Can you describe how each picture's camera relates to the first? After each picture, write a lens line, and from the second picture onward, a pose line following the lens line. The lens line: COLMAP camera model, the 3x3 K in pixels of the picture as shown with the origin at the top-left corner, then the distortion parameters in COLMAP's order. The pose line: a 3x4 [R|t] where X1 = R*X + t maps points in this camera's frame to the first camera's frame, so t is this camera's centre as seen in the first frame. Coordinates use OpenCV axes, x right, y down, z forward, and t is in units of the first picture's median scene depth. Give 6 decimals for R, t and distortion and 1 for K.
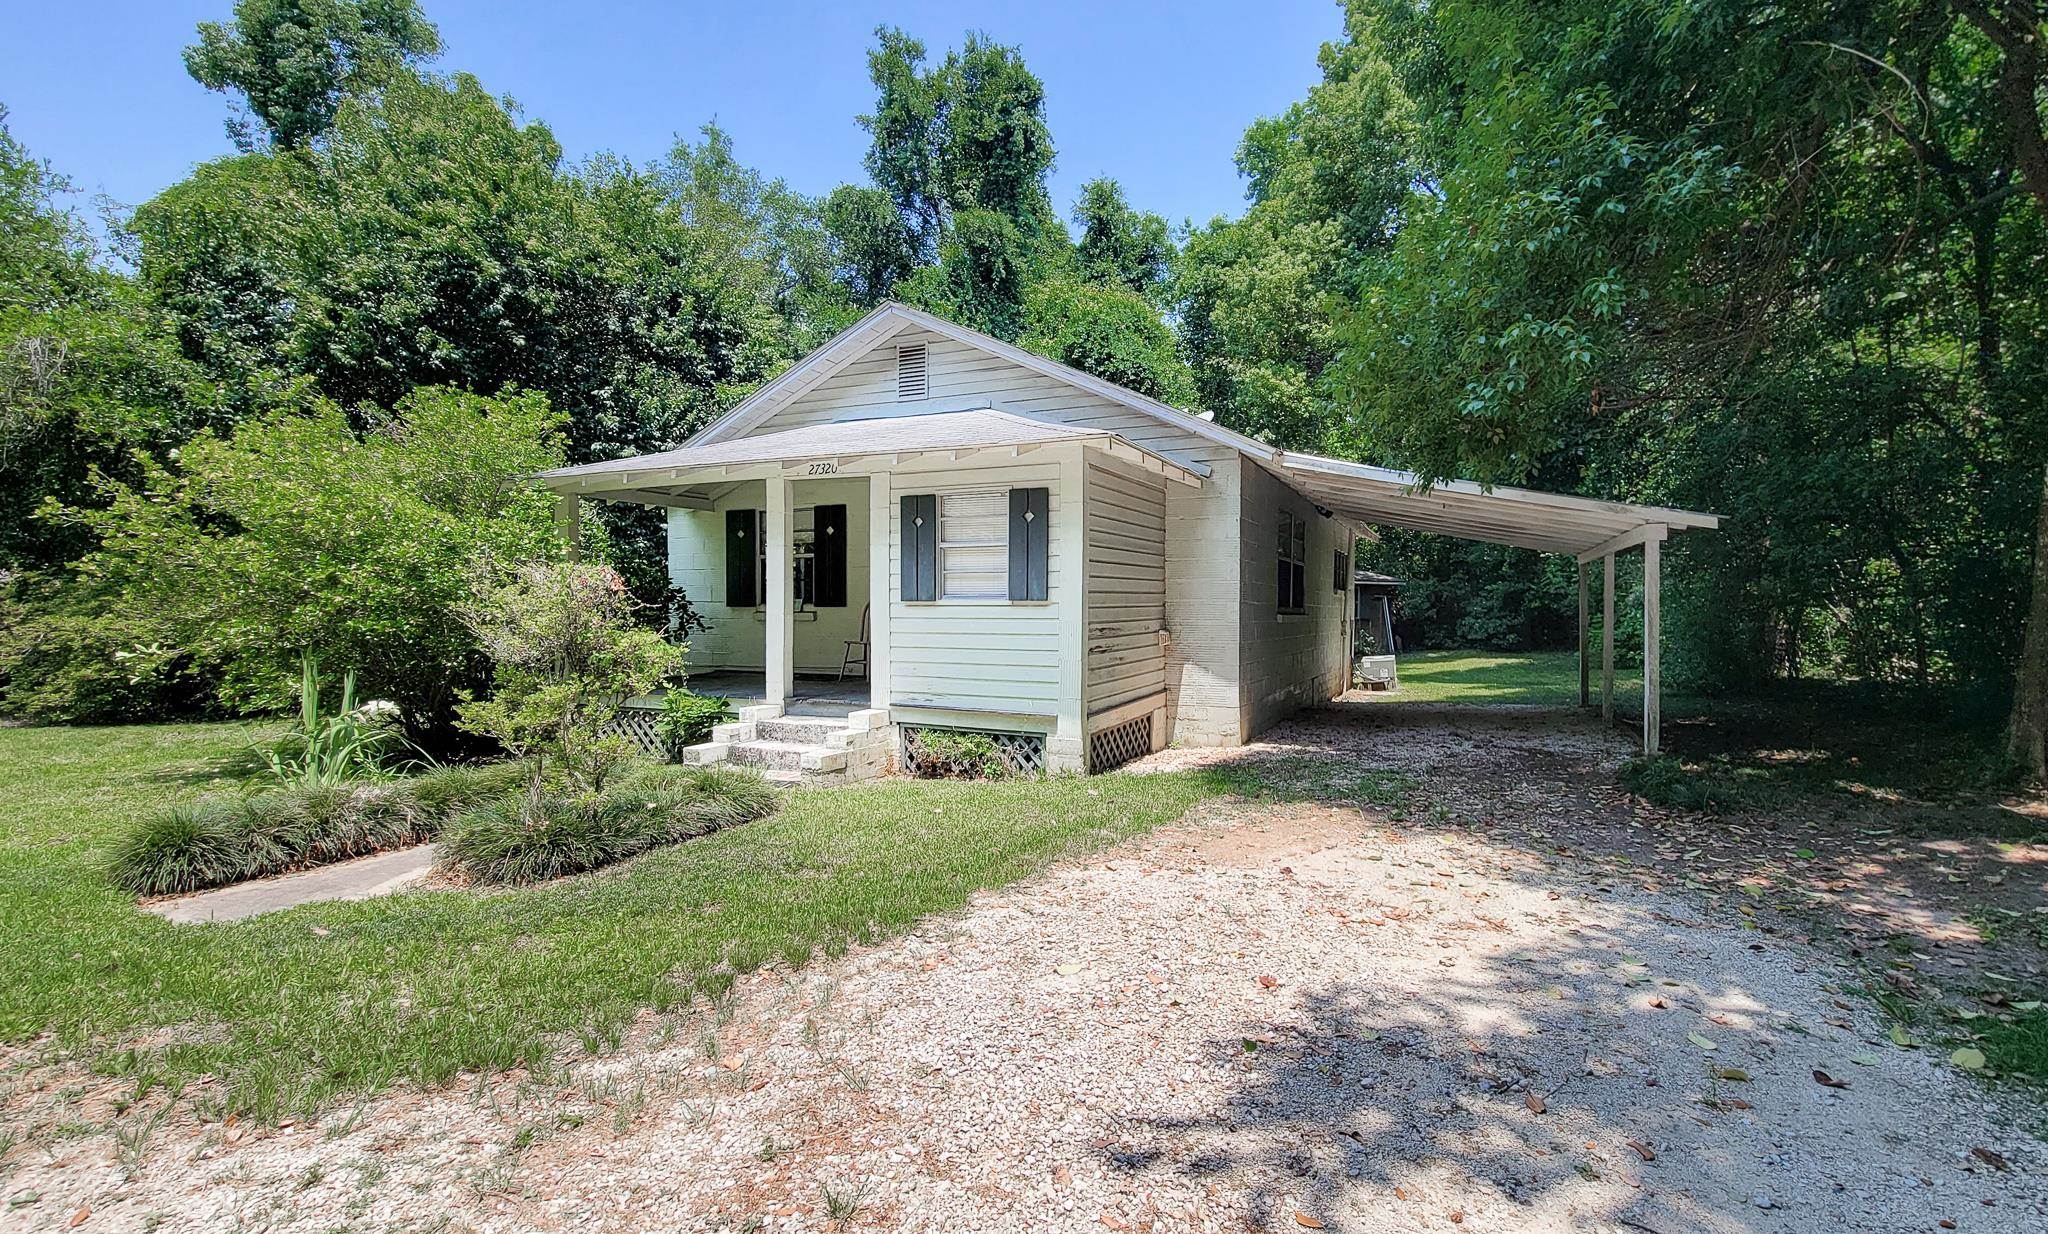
lens RADIAL K [[930.4, 0, 1026.4], [0, 930.4, 619.9], [0, 0, 1]] dist [0.004180, 0.000422]
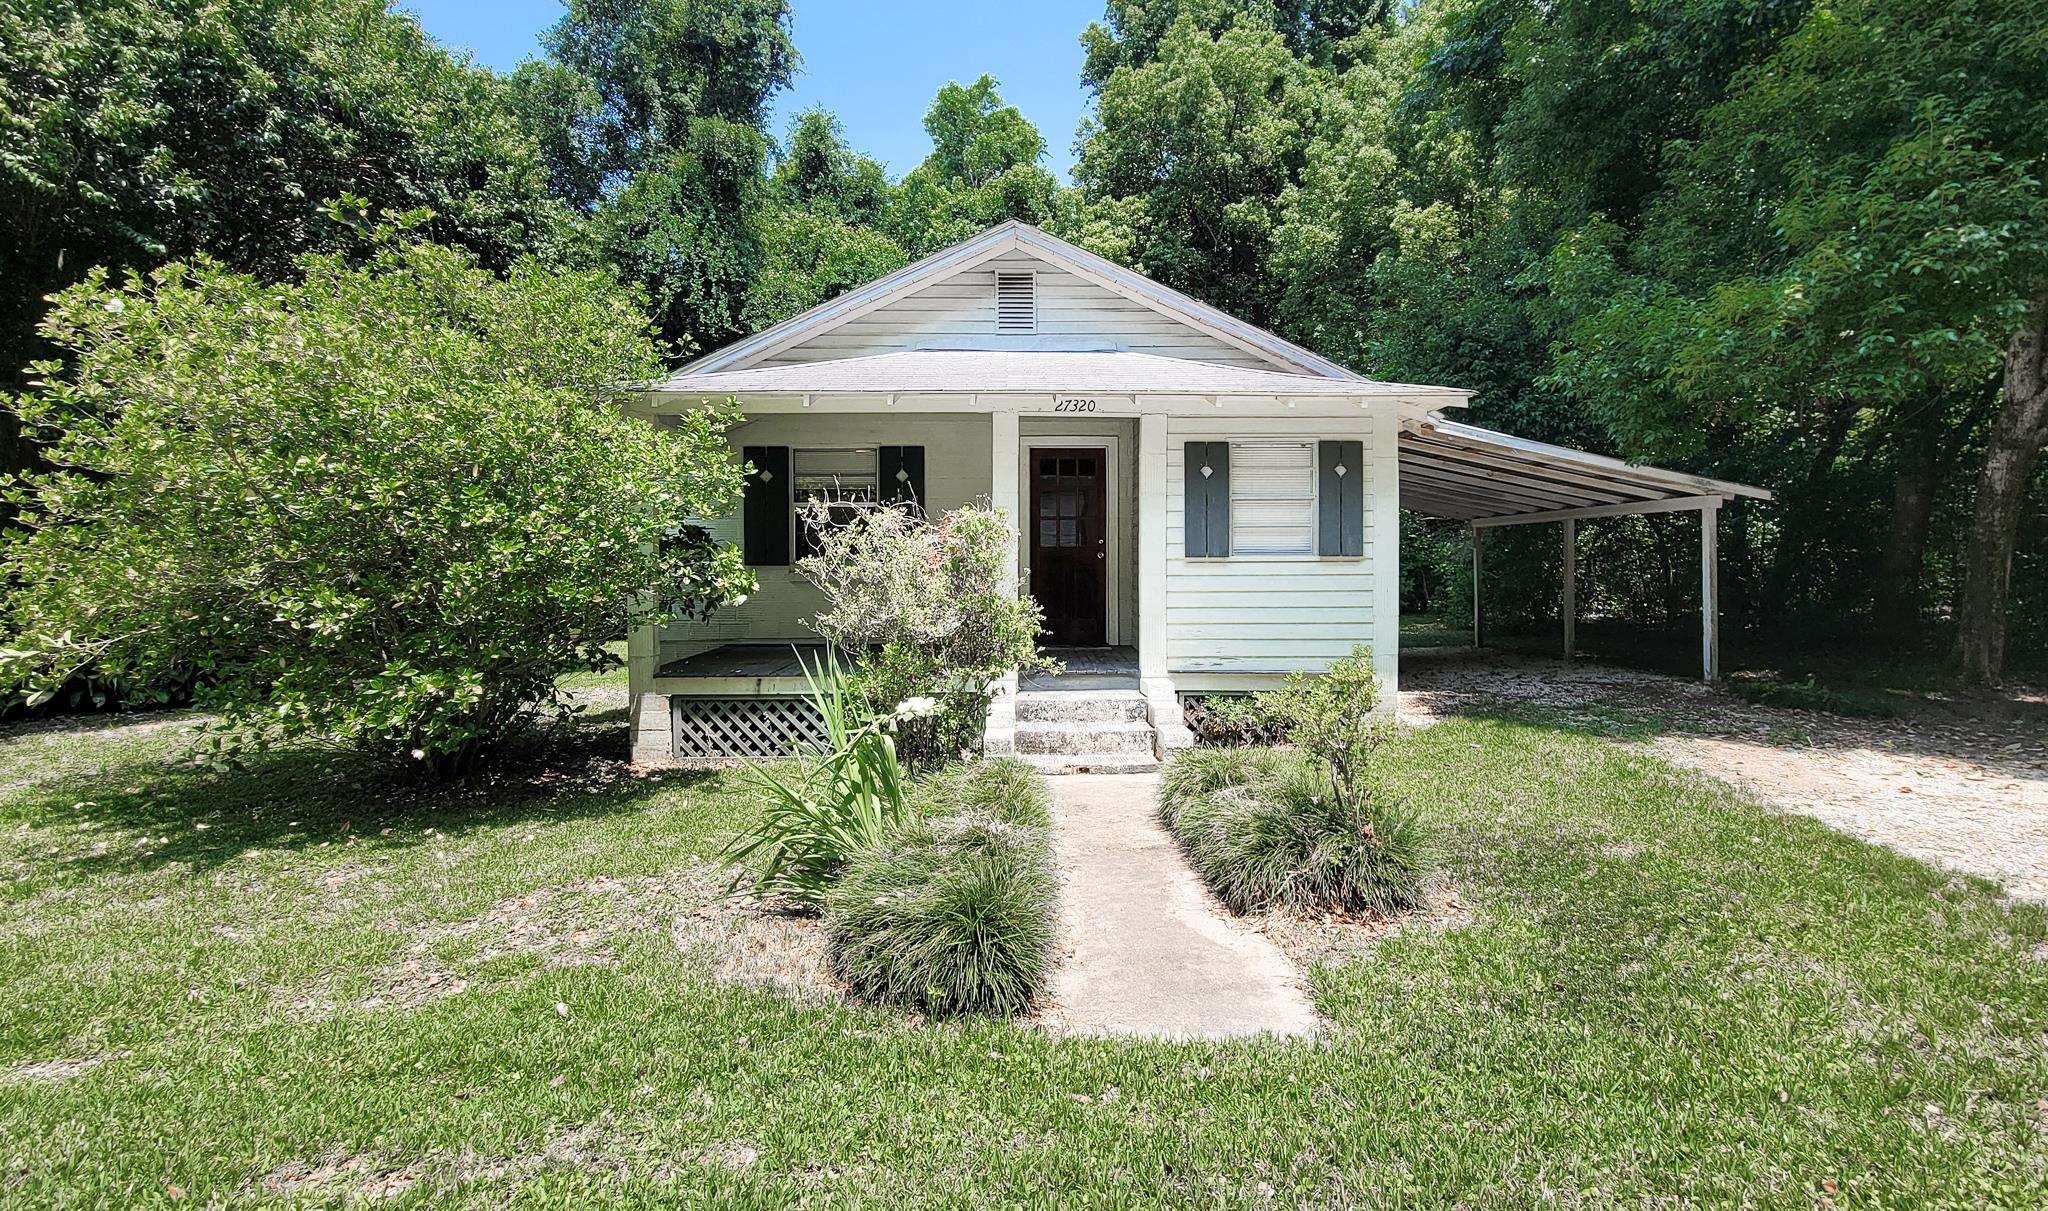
lens RADIAL K [[934.2, 0, 1024.4], [0, 934.2, 584.8], [0, 0, 1]] dist [0.000537, -0.000961]
pose [[0.906603, -0.014132, 0.421747, -0.615029], [0.010286, 0.999882, 0.011394, -0.005007], [-0.421858, -0.005992, 0.906642, 0.219184]]
